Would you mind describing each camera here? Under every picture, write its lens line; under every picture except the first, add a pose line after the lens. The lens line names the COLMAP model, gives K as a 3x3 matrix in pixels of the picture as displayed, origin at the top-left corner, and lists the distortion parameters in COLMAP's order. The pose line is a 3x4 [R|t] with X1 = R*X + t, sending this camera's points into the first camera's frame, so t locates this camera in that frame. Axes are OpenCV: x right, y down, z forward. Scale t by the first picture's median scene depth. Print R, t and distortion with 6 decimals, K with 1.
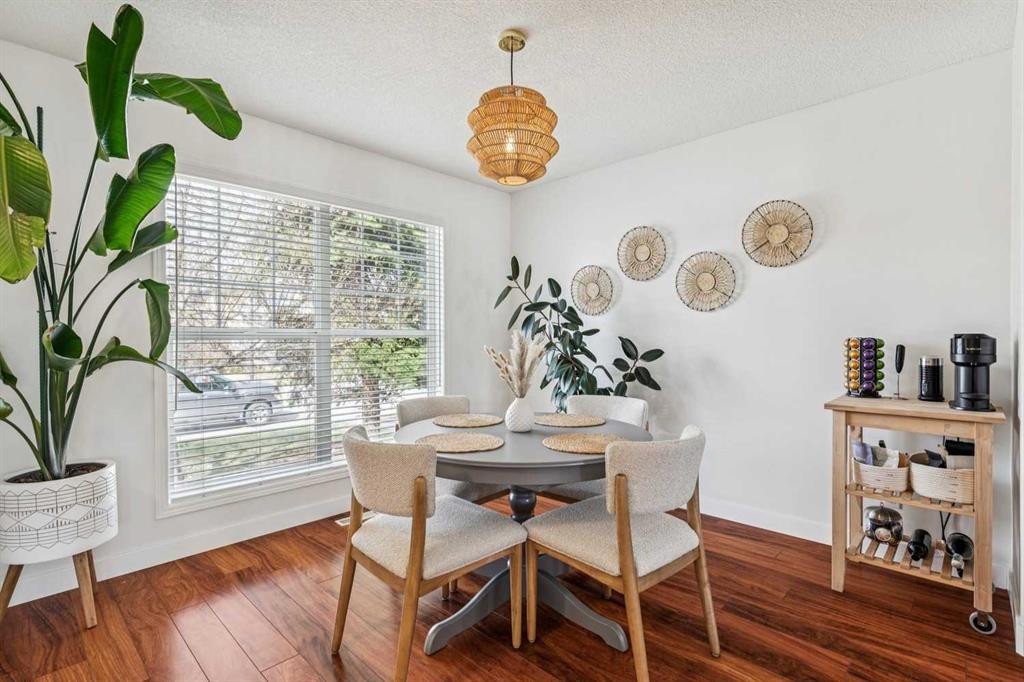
lens RADIAL K [[454.6, 0, 510.7], [0, 454.6, 352.1], [0, 0, 1]] dist [0.000644, 0.000030]
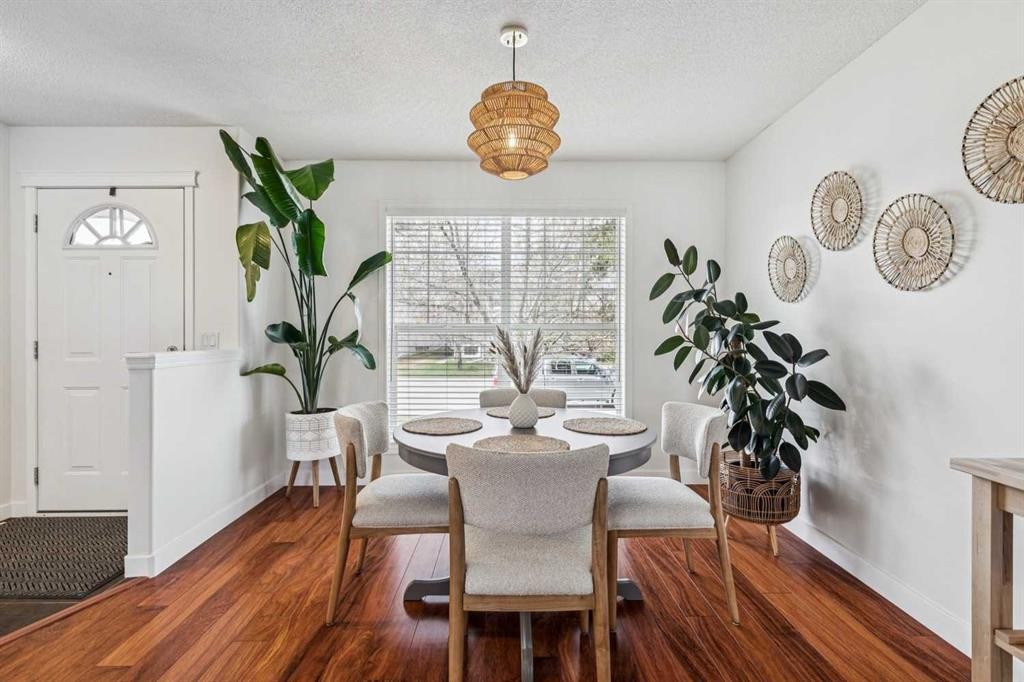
lens RADIAL K [[458.3, 0, 512.0], [0, 458.3, 341.0], [0, 0, 1]] dist [0.001554, 0.000040]
pose [[0.731758, 0.018530, -0.681312, 0.444908], [-0.024305, 0.999704, 0.001085, -0.008161], [0.681131, 0.015765, 0.731992, 0.168435]]
